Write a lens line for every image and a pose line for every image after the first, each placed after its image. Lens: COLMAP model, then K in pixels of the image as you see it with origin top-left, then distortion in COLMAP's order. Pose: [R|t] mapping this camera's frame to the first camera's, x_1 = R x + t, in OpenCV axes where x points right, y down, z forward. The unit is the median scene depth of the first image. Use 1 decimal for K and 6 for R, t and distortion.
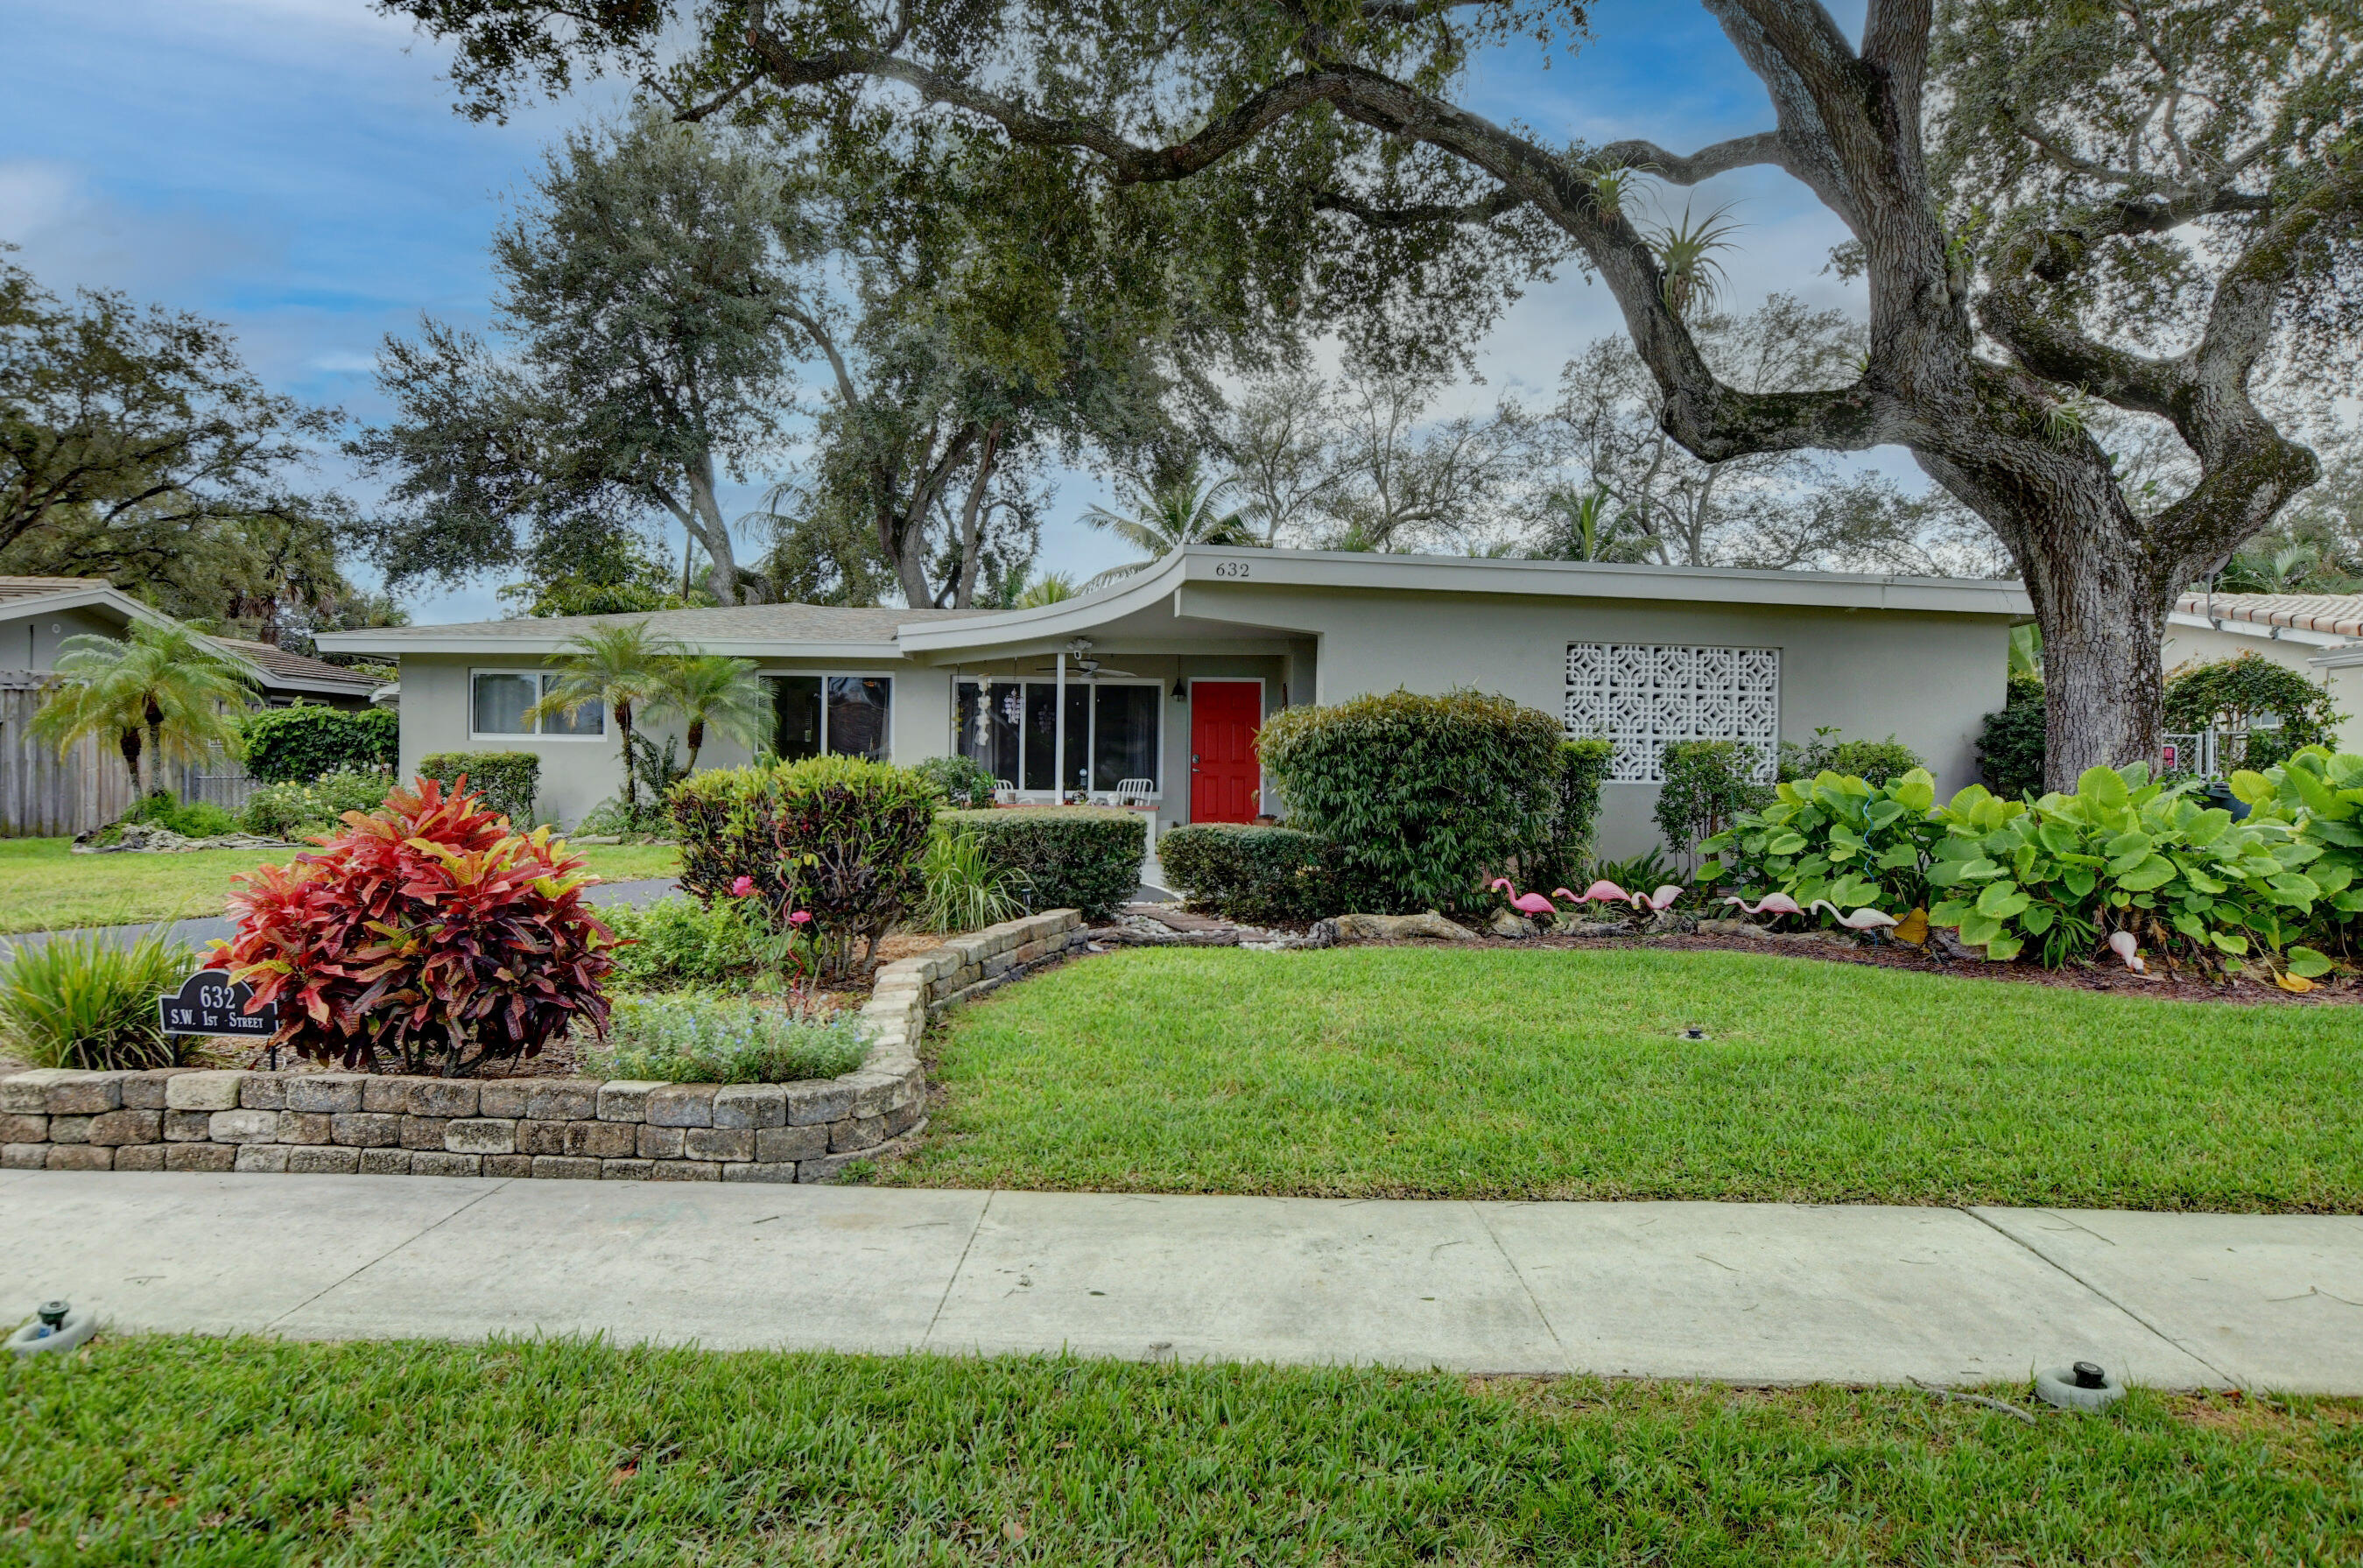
lens RADIAL K [[1475.0, 0, 1181.0], [0, 1475.0, 775.0], [0, 0, 1]] dist [-0.017584, -0.000234]
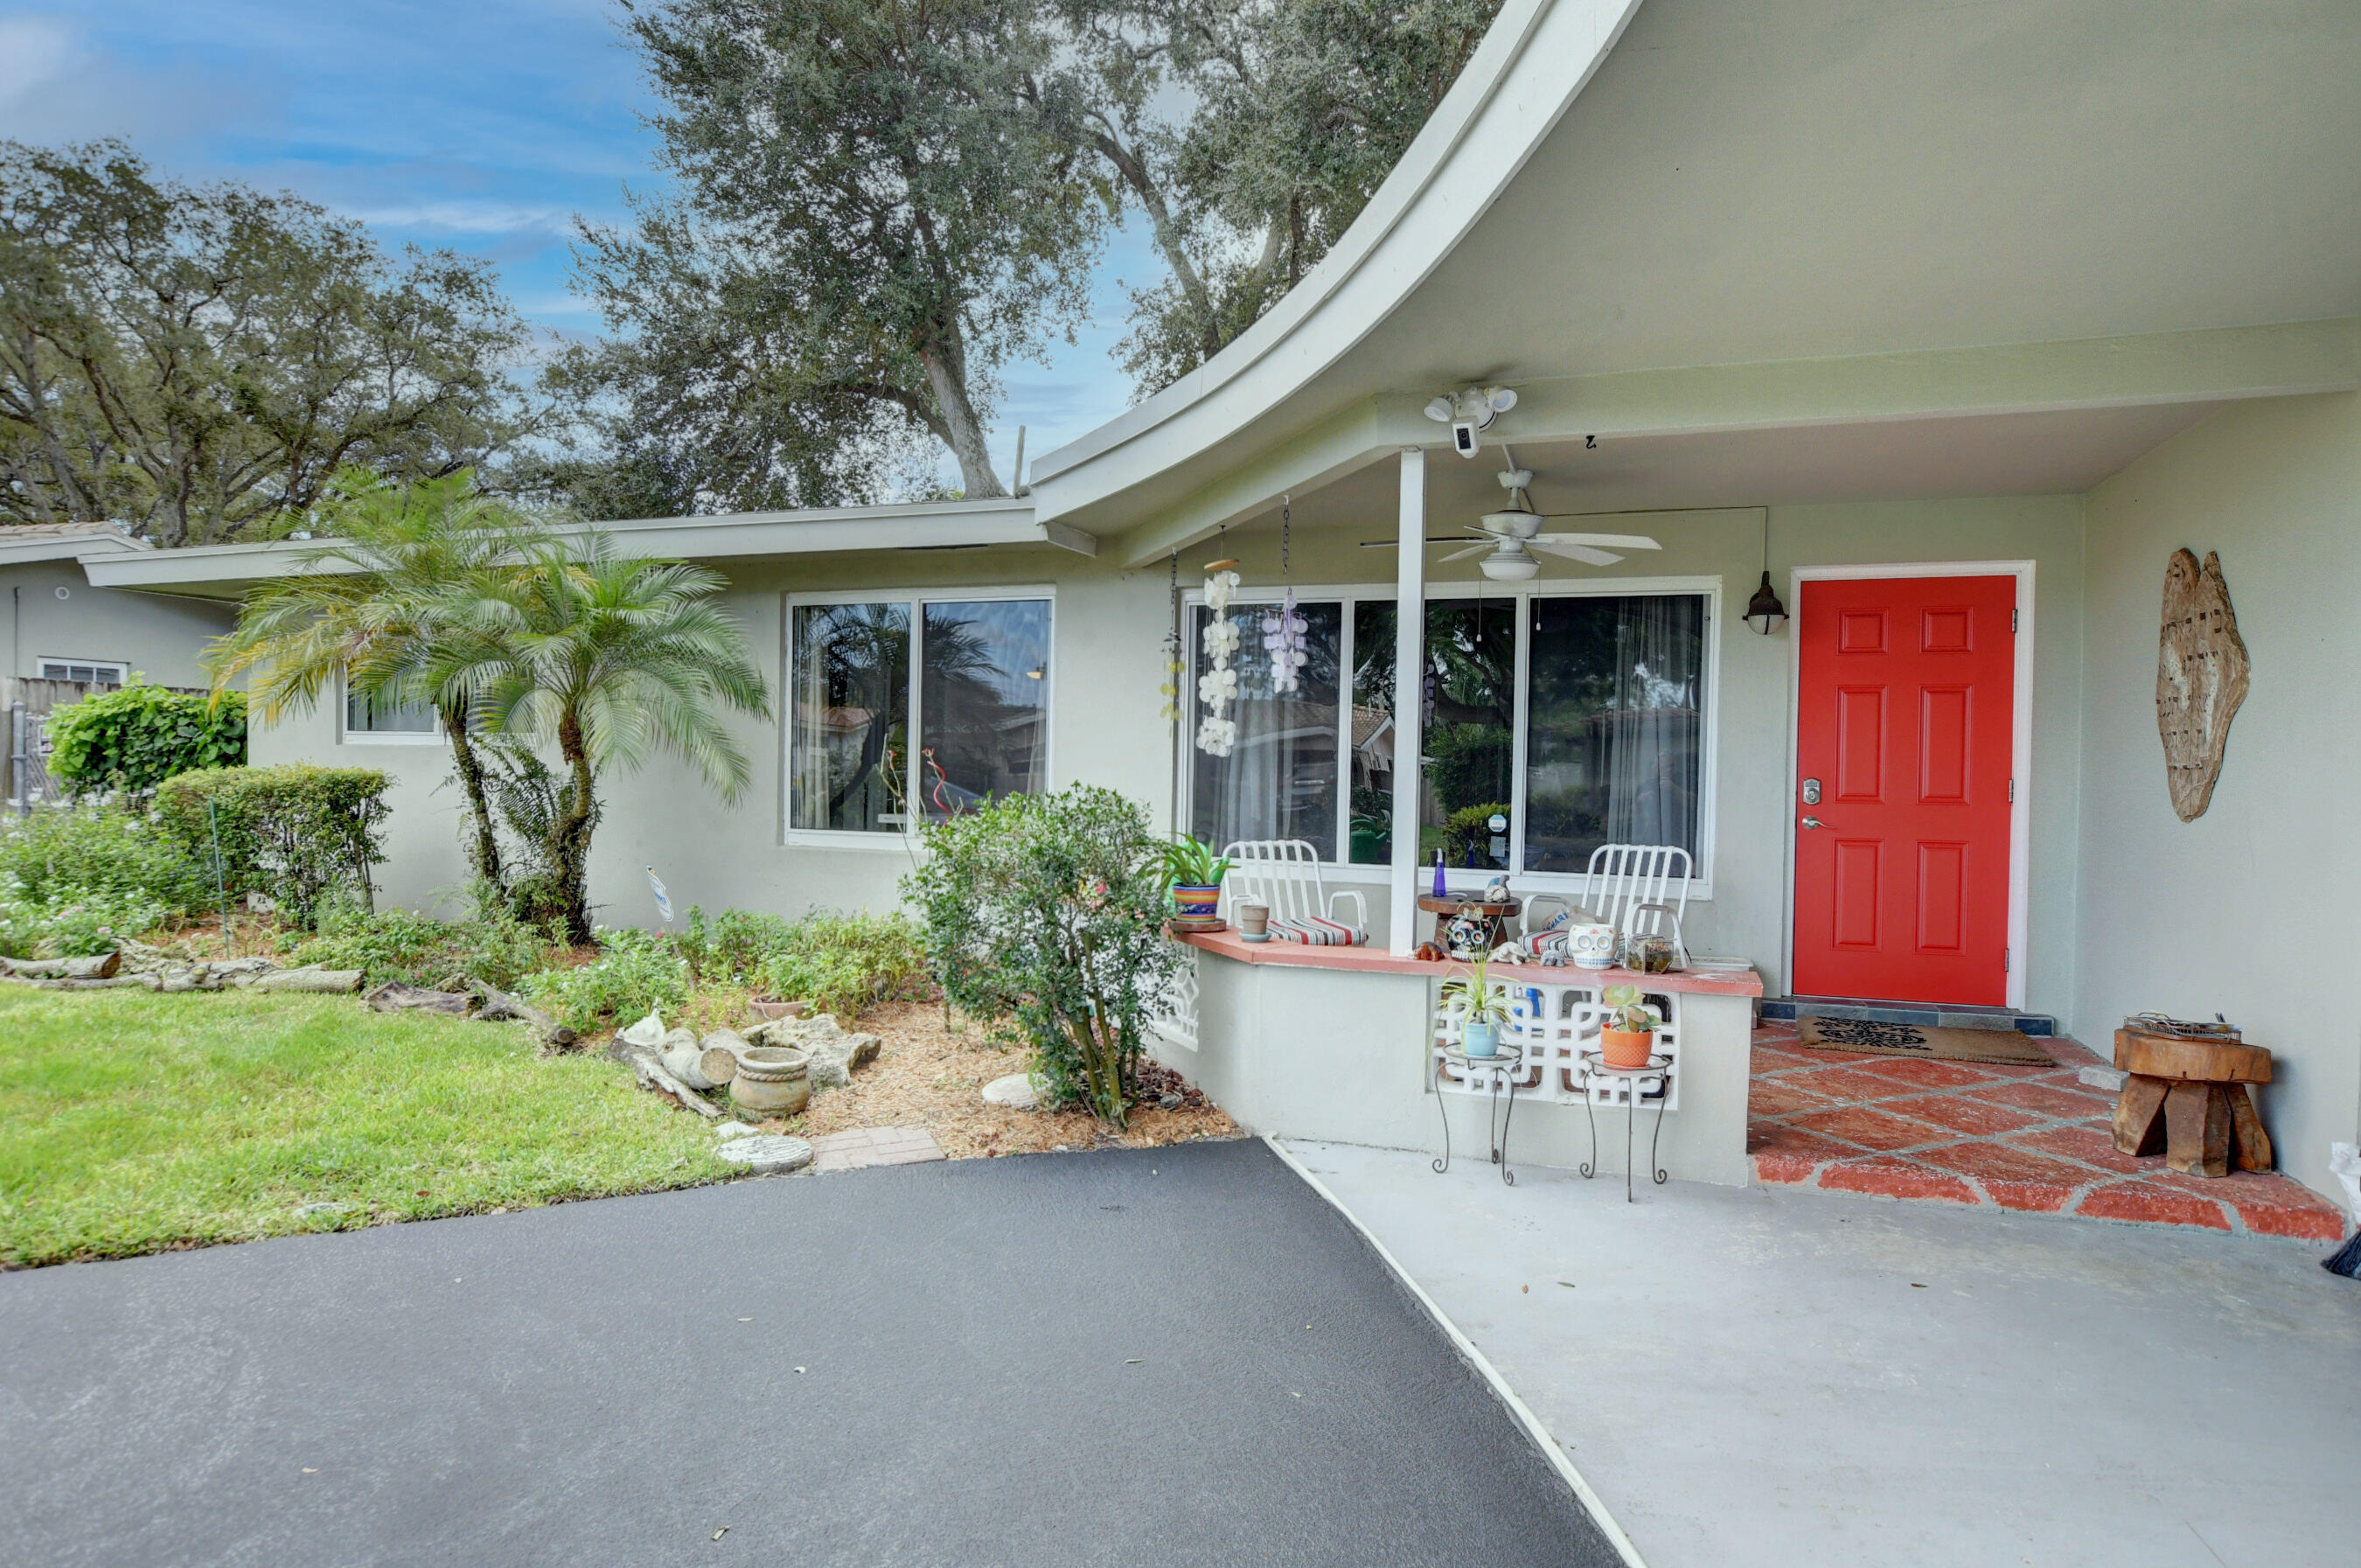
lens RADIAL K [[1355.2, 0, 1170.7], [0, 1355.2, 770.0], [0, 0, 1]] dist [-0.001741, -0.000342]
pose [[0.948088, 0.002953, -0.317994, -0.034287], [-0.005208, 0.999967, -0.006243, -0.012969], [0.317965, 0.007575, 0.948072, 0.636737]]
